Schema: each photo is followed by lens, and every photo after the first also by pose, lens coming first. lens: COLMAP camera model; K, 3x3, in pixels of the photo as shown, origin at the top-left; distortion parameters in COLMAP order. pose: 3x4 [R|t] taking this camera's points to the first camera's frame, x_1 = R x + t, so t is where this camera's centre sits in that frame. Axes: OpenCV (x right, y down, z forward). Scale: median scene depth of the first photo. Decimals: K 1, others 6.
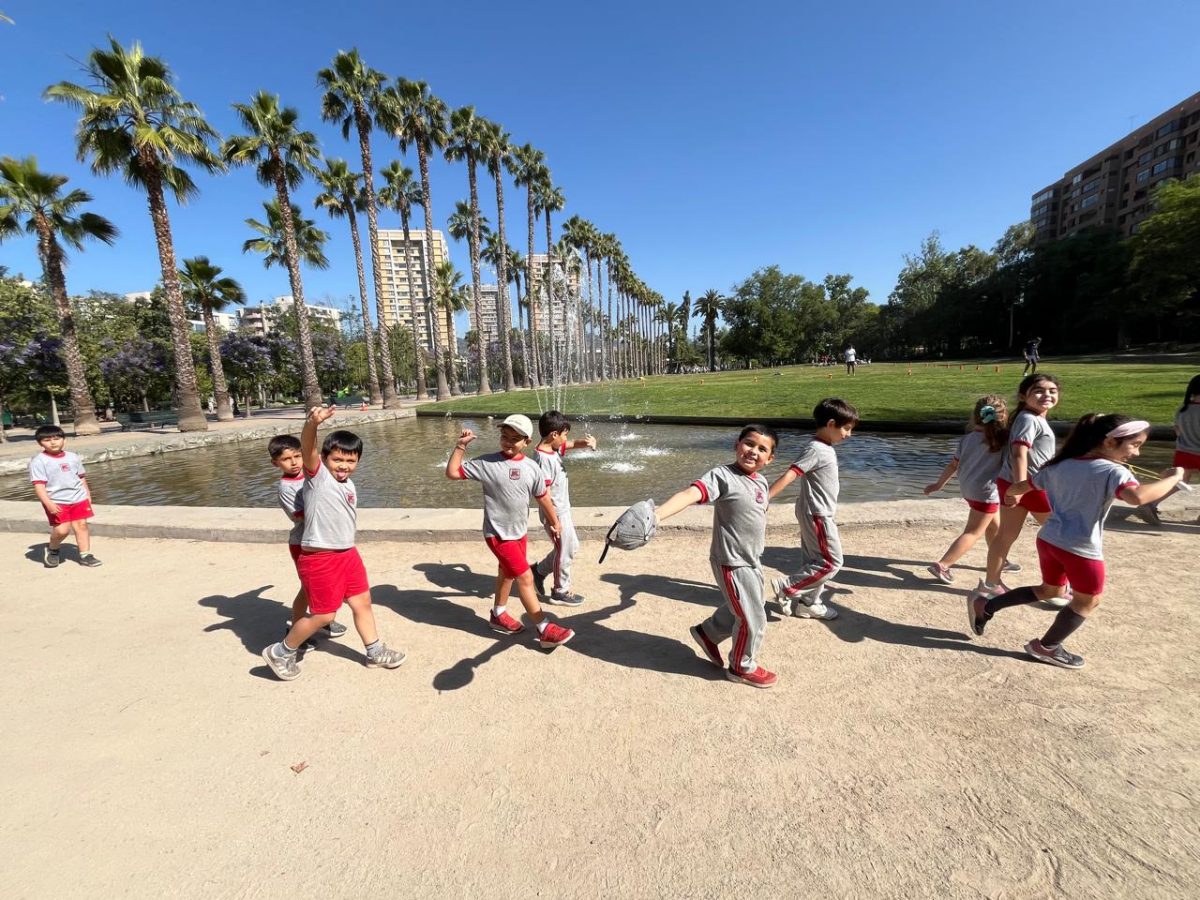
lens RADIAL K [[486.1, 0, 600.0], [0, 486.1, 450.0], [0, 0, 1]] dist [-0.000775, -0.000274]
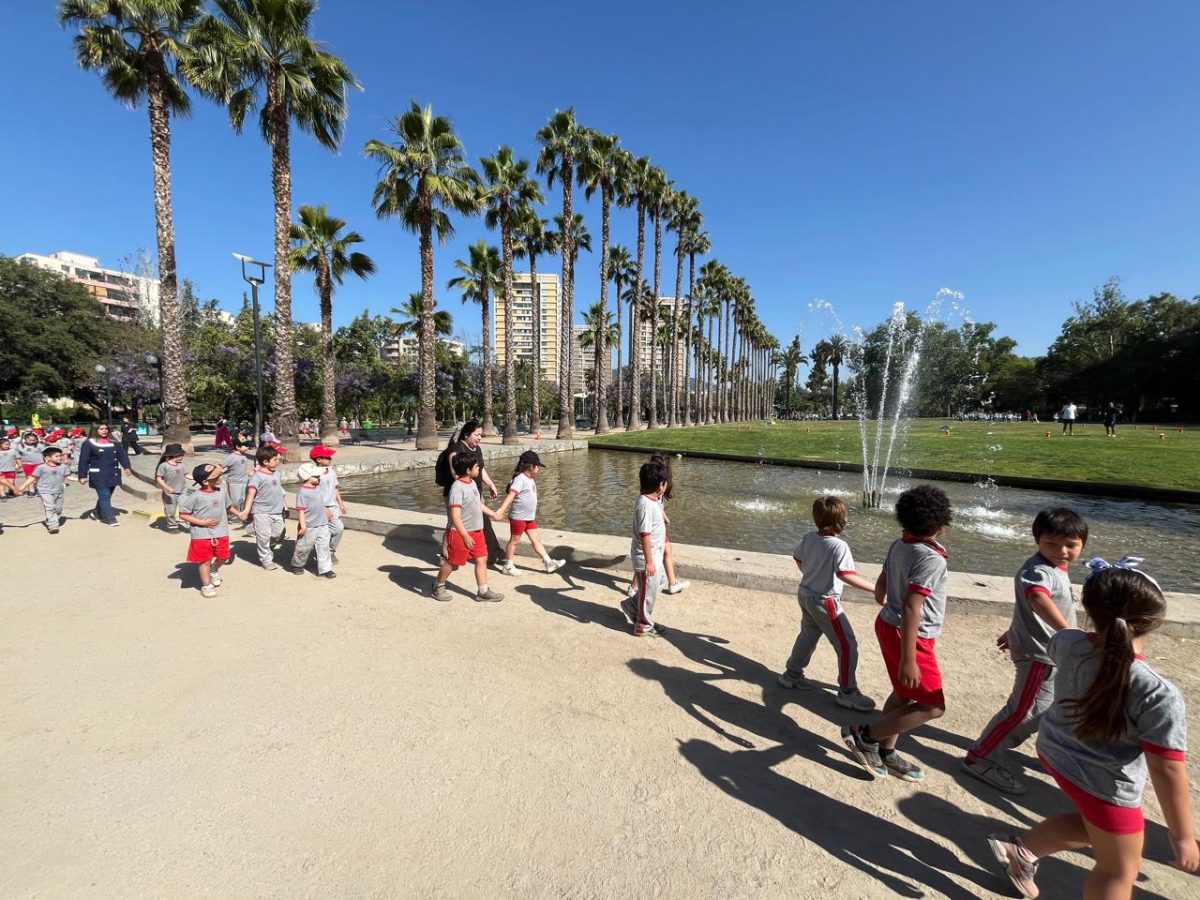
lens RADIAL K [[485.1, 0, 596.7], [0, 485.1, 448.8], [0, 0, 1]] dist [0.000094, -0.000325]
pose [[0.982811, 0.067524, -0.171822, -0.168503], [-0.081121, 0.994000, -0.073376, 0.004055], [0.165836, 0.086053, 0.982392, 0.010950]]
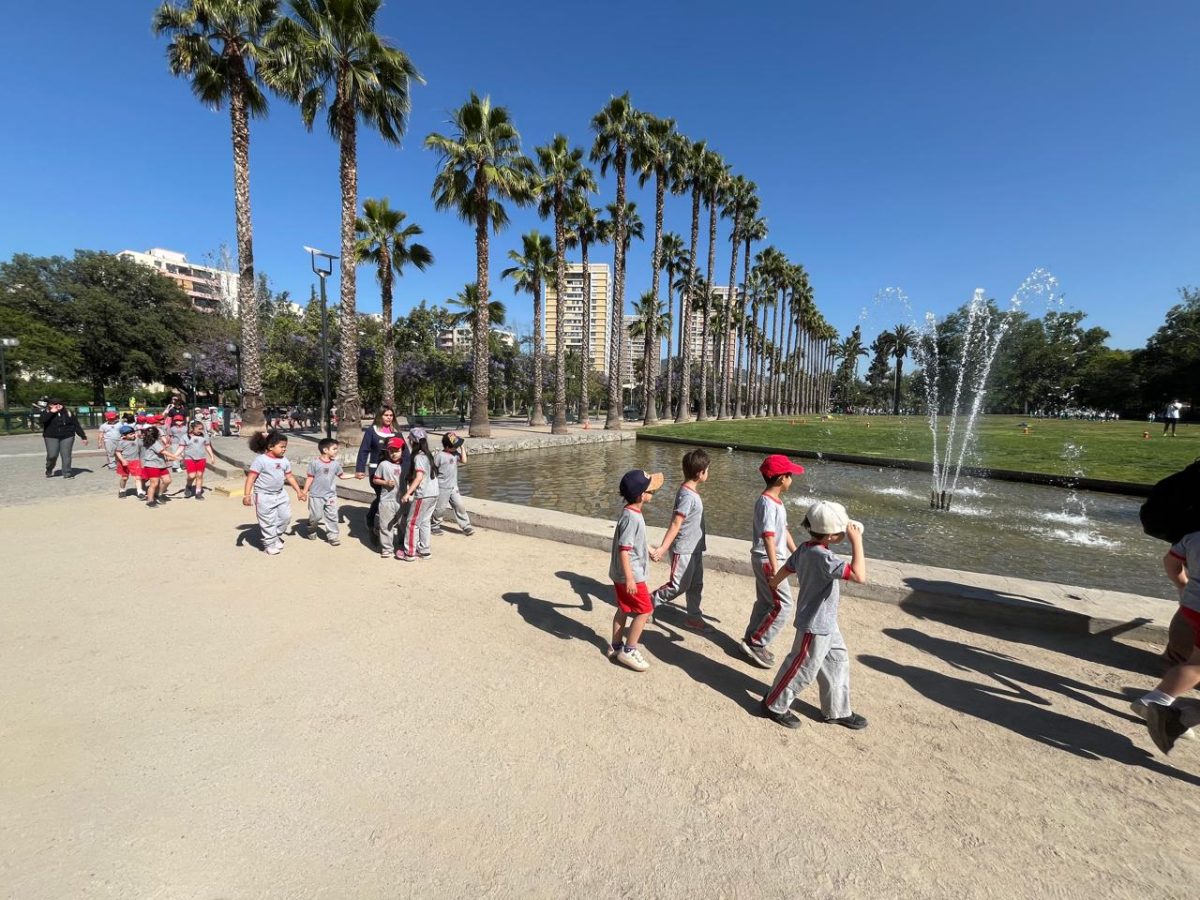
lens RADIAL K [[484.9, 0, 597.5], [0, 484.9, 448.2], [0, 0, 1]] dist [0.000465, -0.000430]
pose [[0.960666, 0.093599, -0.261458, -0.172038], [-0.109475, 0.992887, -0.046796, 0.004549], [0.255218, 0.073578, 0.964080, 0.012796]]
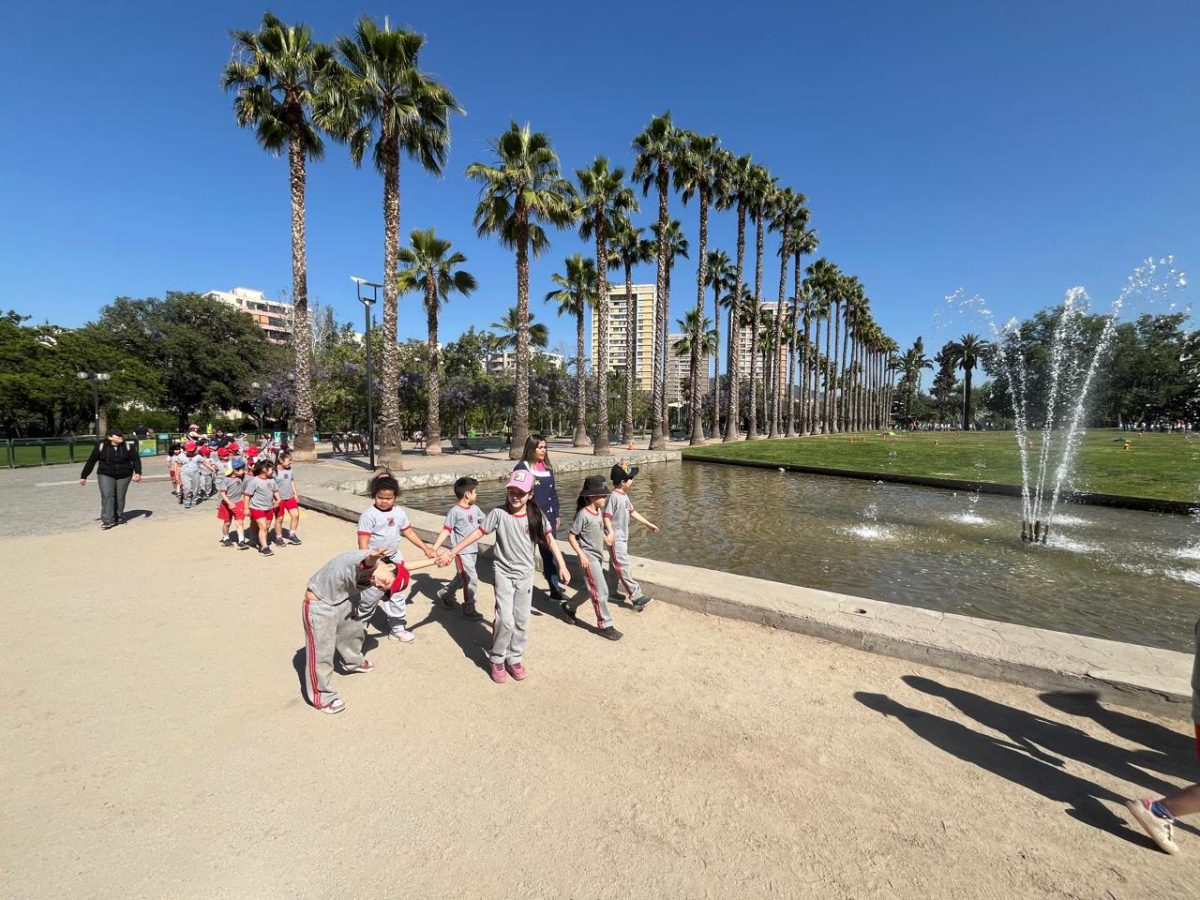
lens RADIAL K [[483.5, 0, 598.3], [0, 483.5, 449.0], [0, 0, 1]] dist [0.000221, -0.000044]
pose [[0.930664, 0.074263, -0.358260, -0.169963], [-0.107623, 0.991429, -0.074063, -0.001031], [0.349689, 0.107484, 0.930680, 0.035085]]
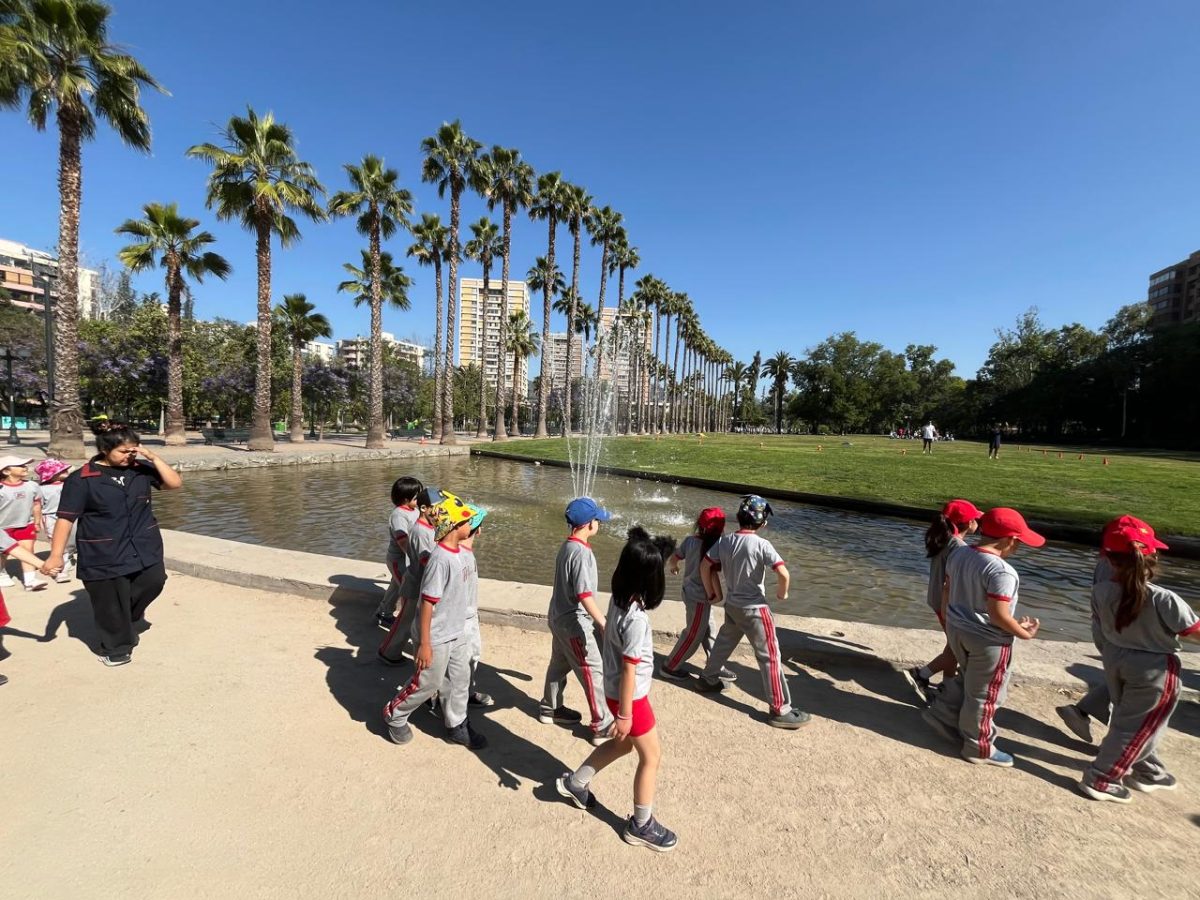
lens RADIAL K [[485.6, 0, 600.7], [0, 485.6, 449.3], [0, 0, 1]] dist [-0.000311, -0.000239]
pose [[0.988042, 0.090107, -0.125118, 0.019302], [-0.102304, 0.990231, -0.094747, -0.010225], [0.115358, 0.106414, 0.987607, 0.019899]]
